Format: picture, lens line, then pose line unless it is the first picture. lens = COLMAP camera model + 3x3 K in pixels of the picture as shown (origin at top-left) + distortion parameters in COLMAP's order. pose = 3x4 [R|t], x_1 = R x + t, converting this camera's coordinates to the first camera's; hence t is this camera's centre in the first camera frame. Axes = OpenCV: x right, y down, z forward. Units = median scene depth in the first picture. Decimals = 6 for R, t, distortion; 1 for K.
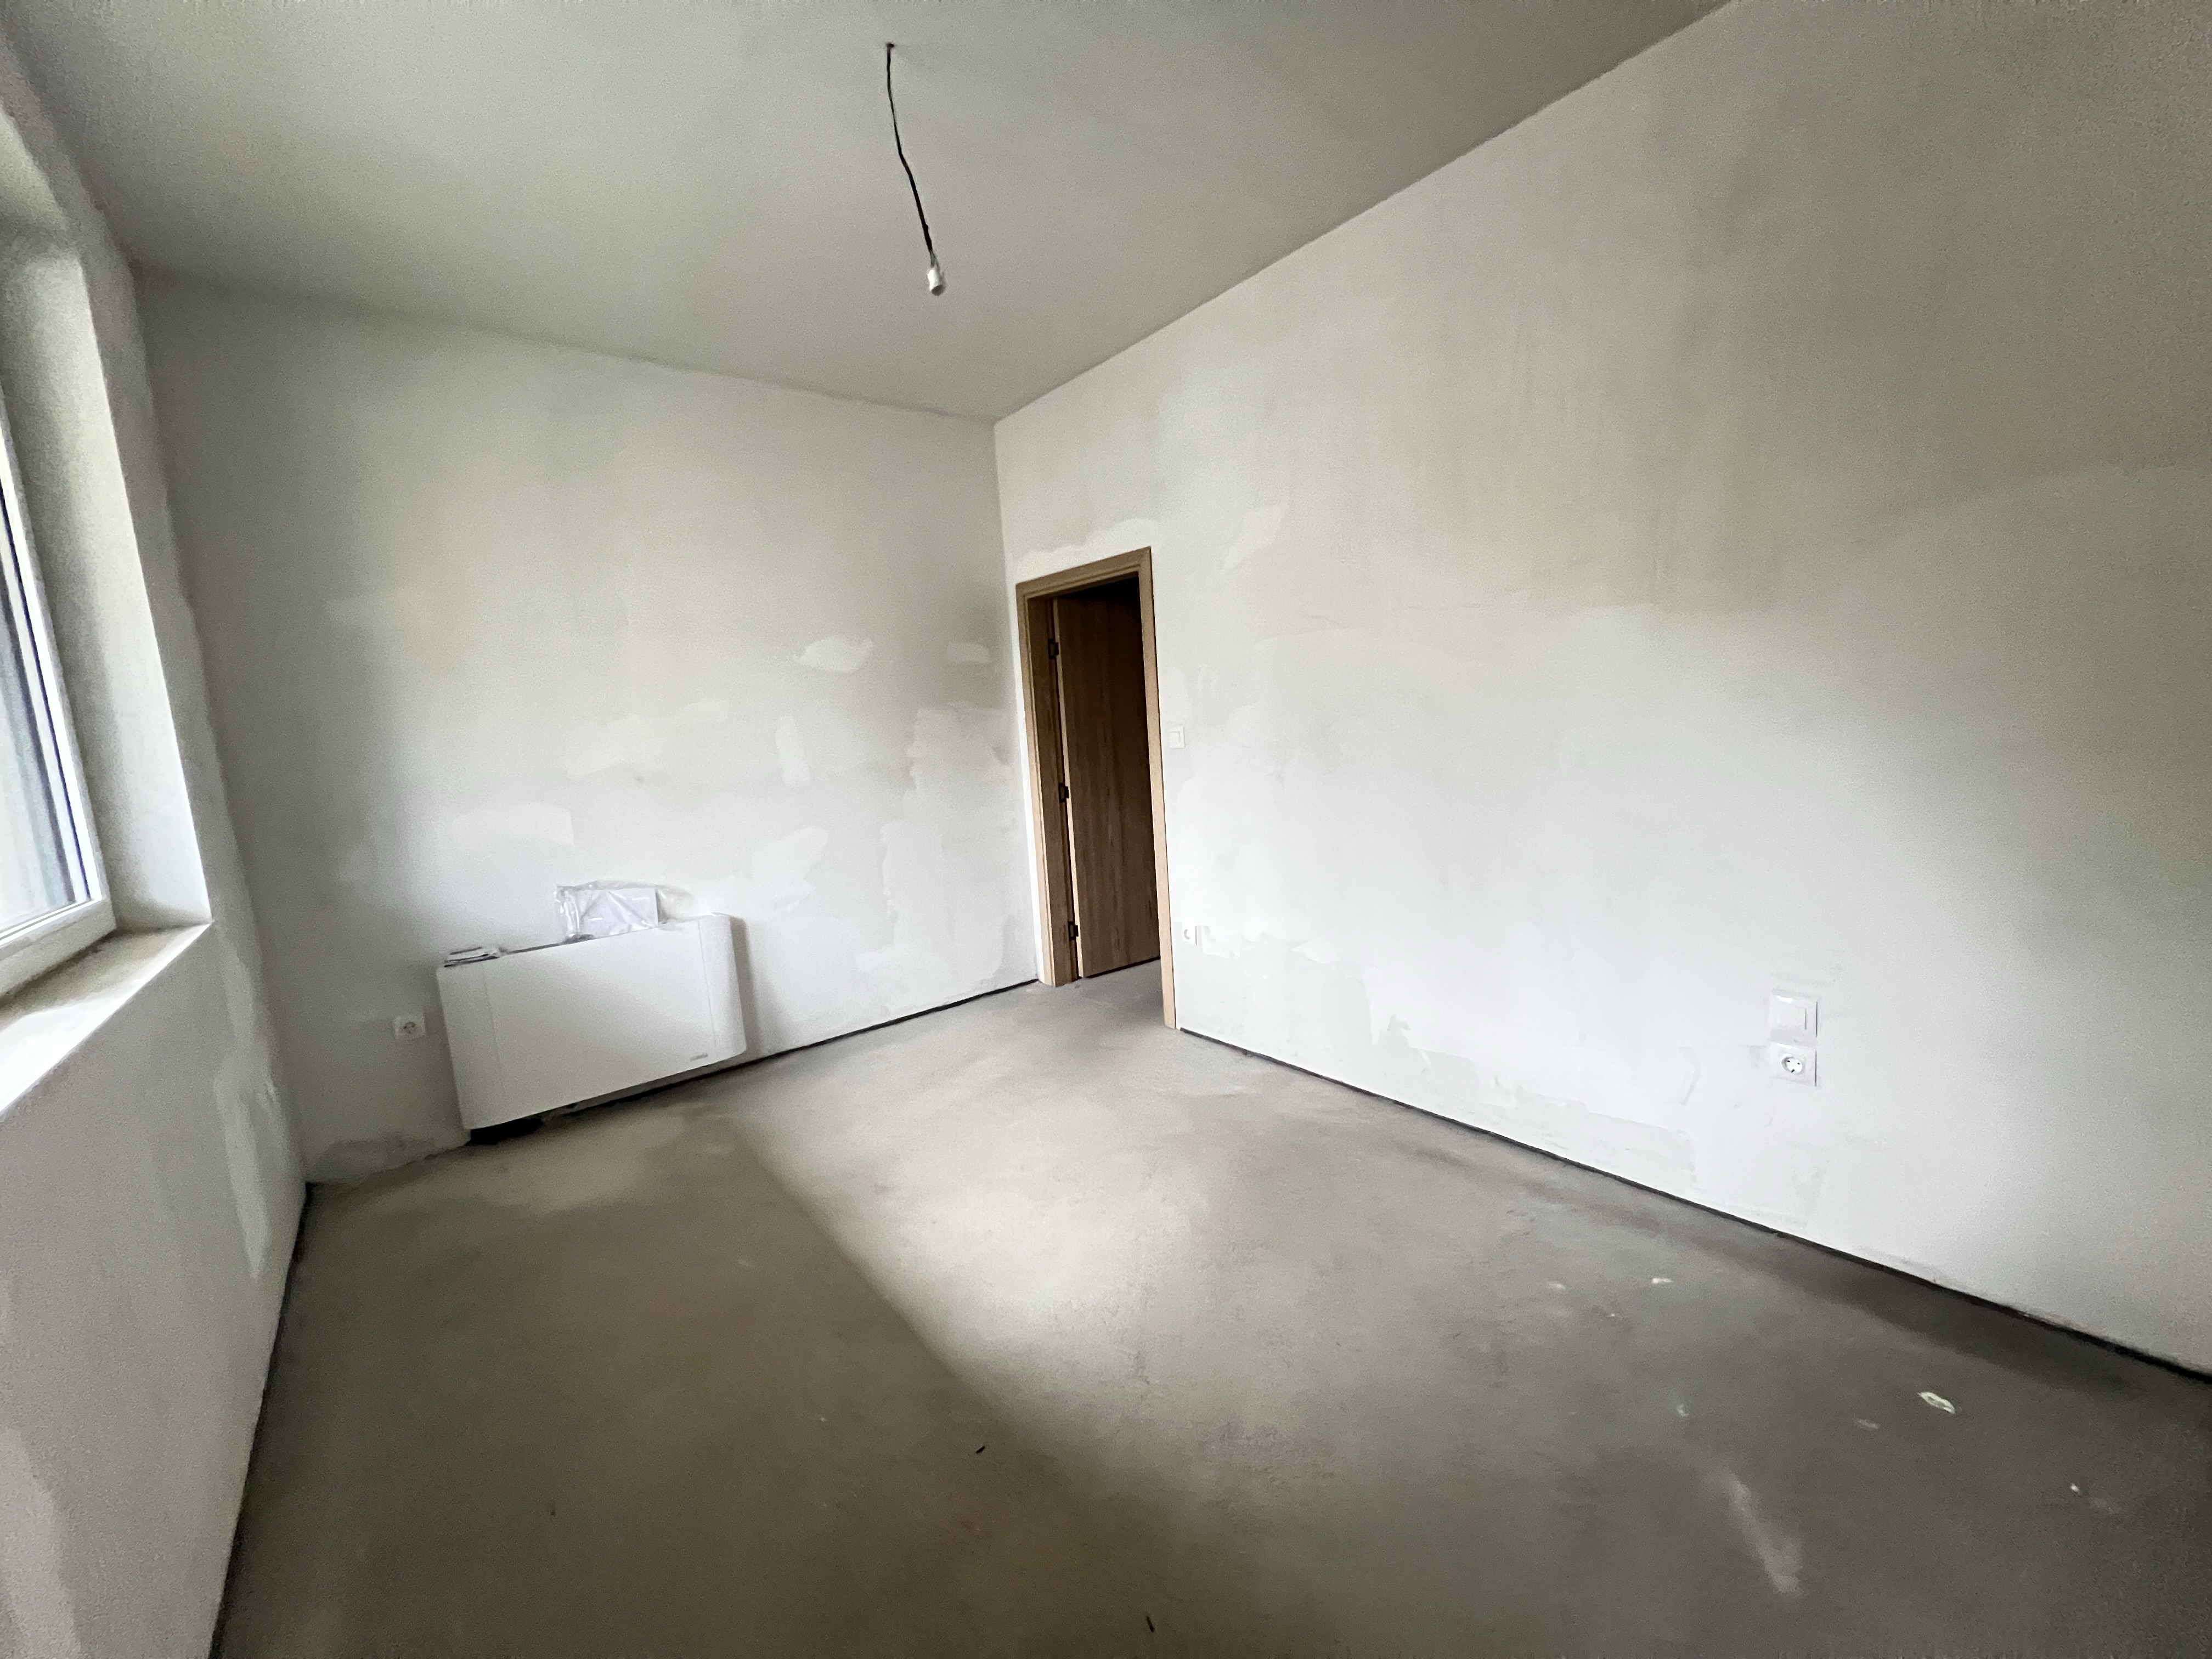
lens RADIAL K [[896.3, 0, 1106.0], [0, 896.3, 829.5], [0, 0, 1]] dist [-0.001084, -0.000229]
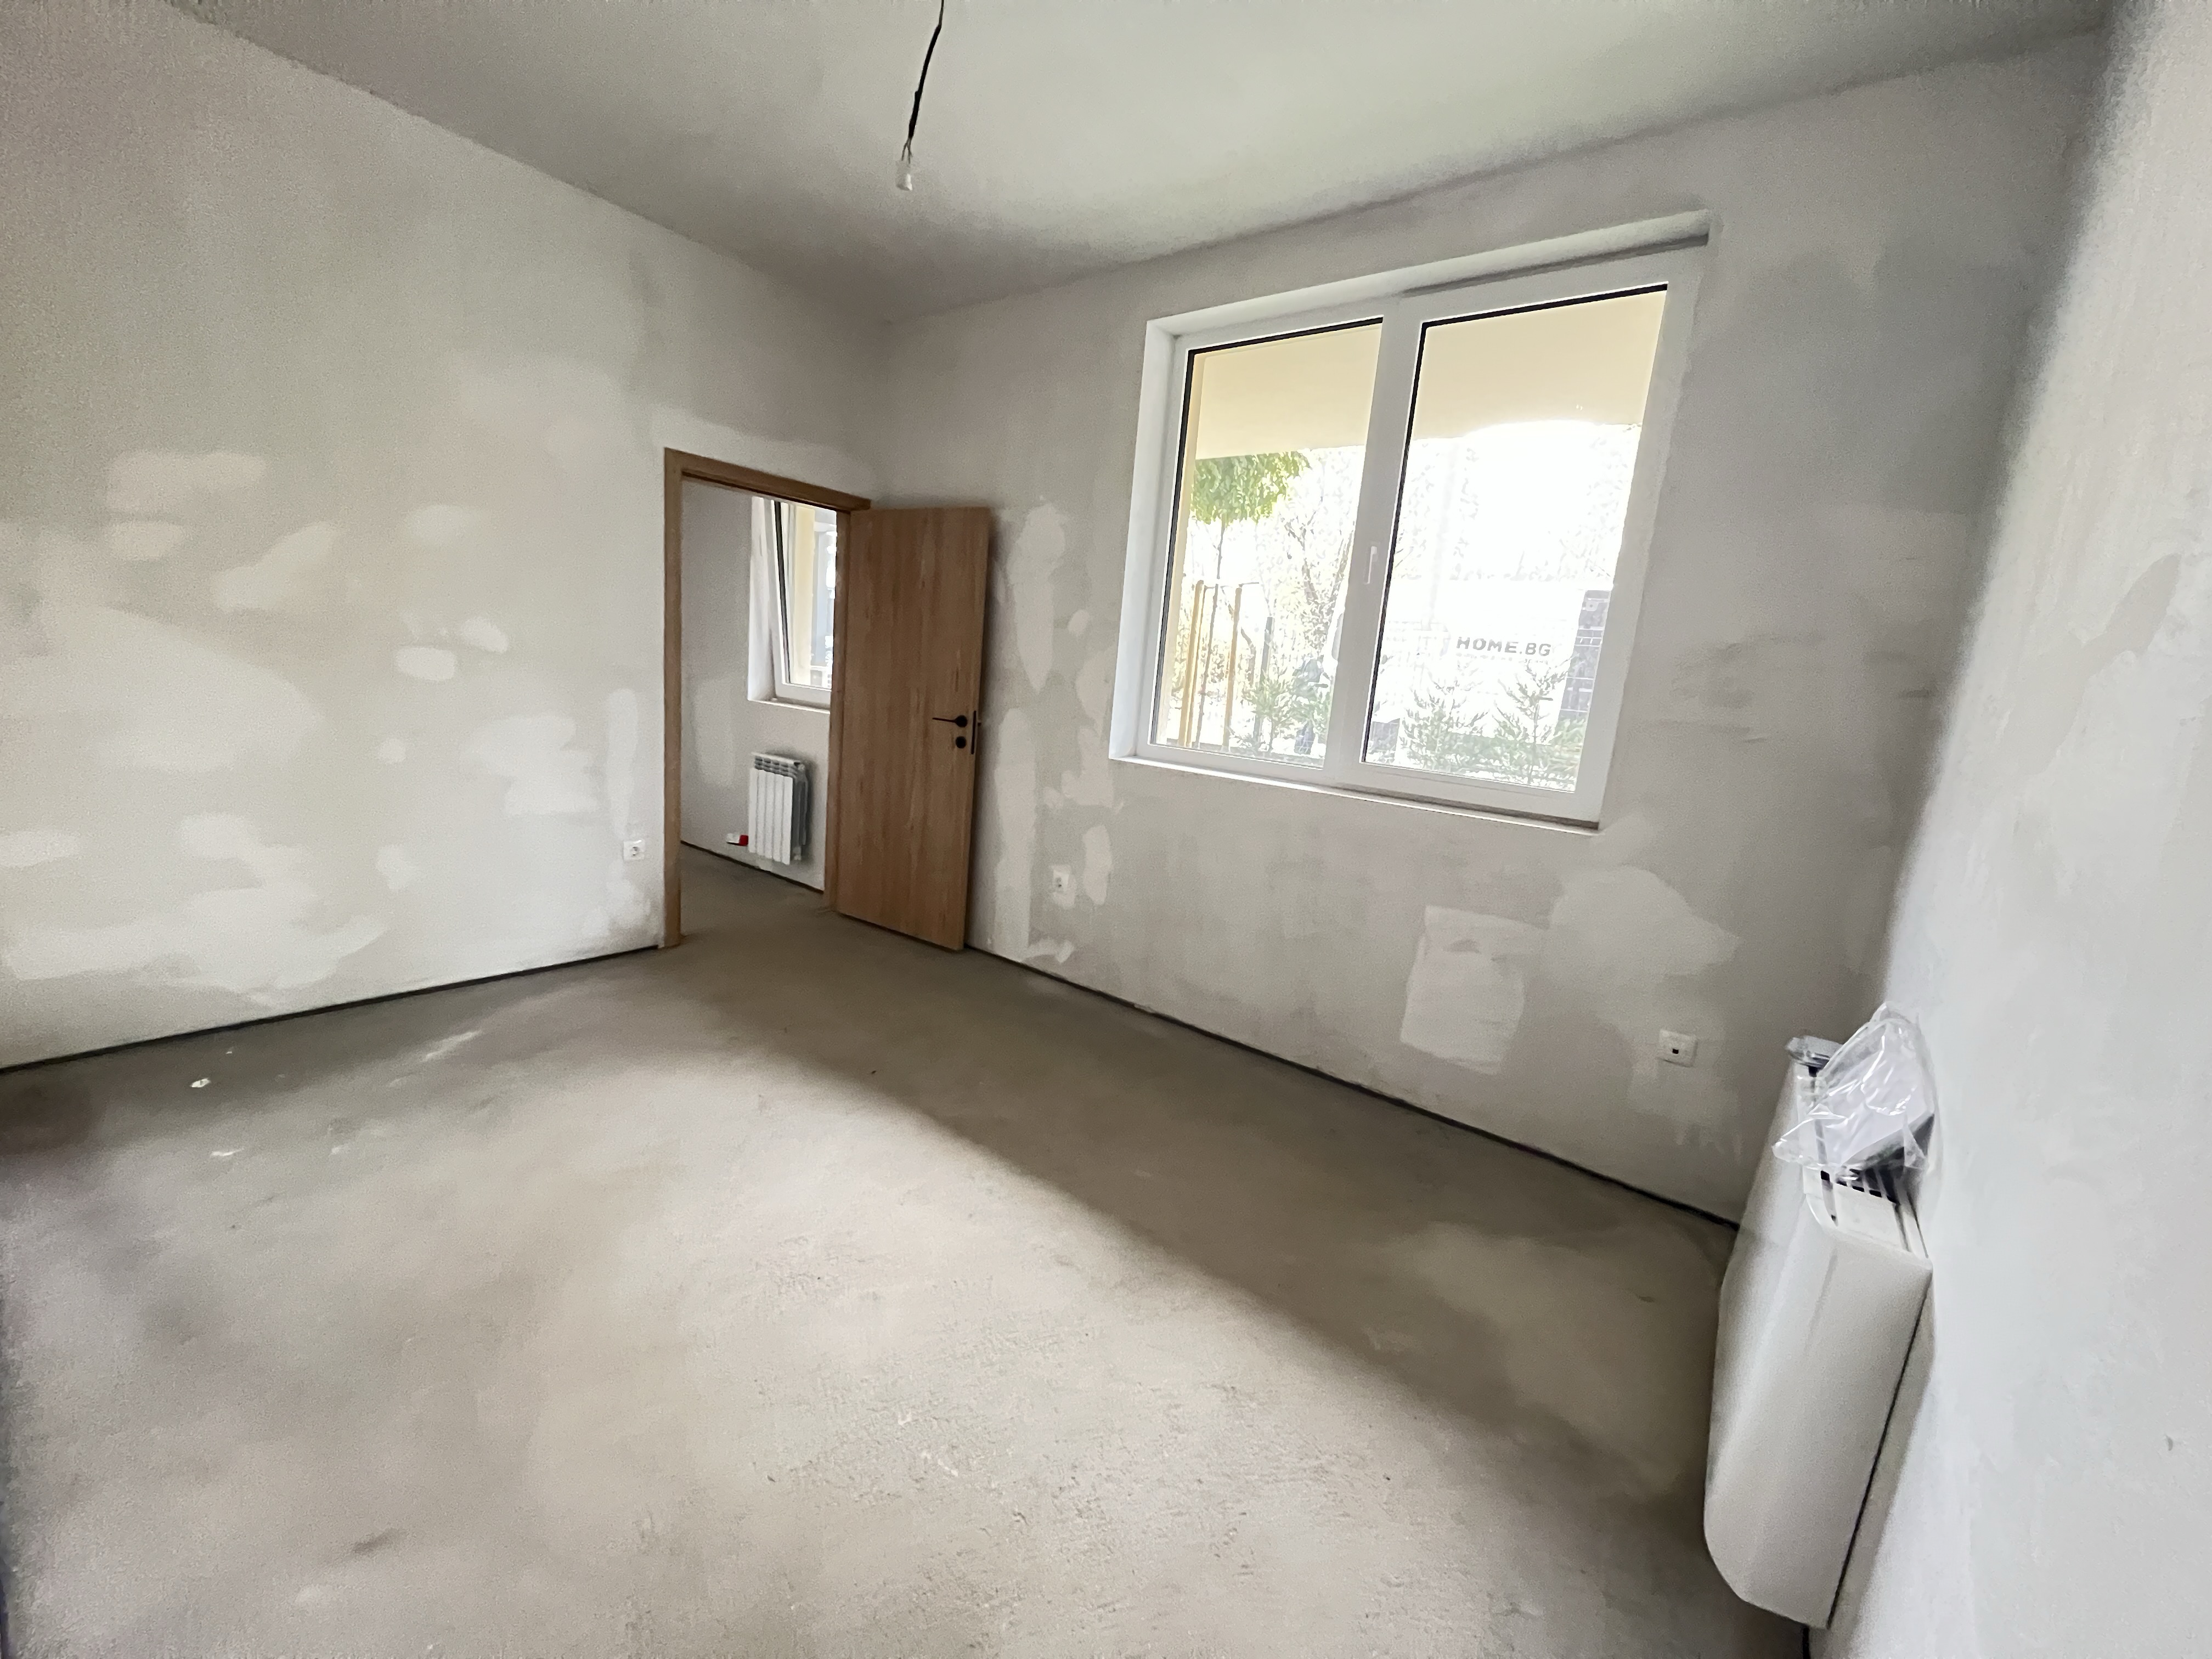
lens RADIAL K [[896.3, 0, 1106.0], [0, 896.3, 829.5], [0, 0, 1]] dist [-0.001084, -0.000229]
pose [[-0.974649, 0.020627, -0.222785, -0.138036], [-0.052526, 0.946817, 0.317456, -0.207515], [0.217485, 0.321110, -0.921731, 1.782533]]
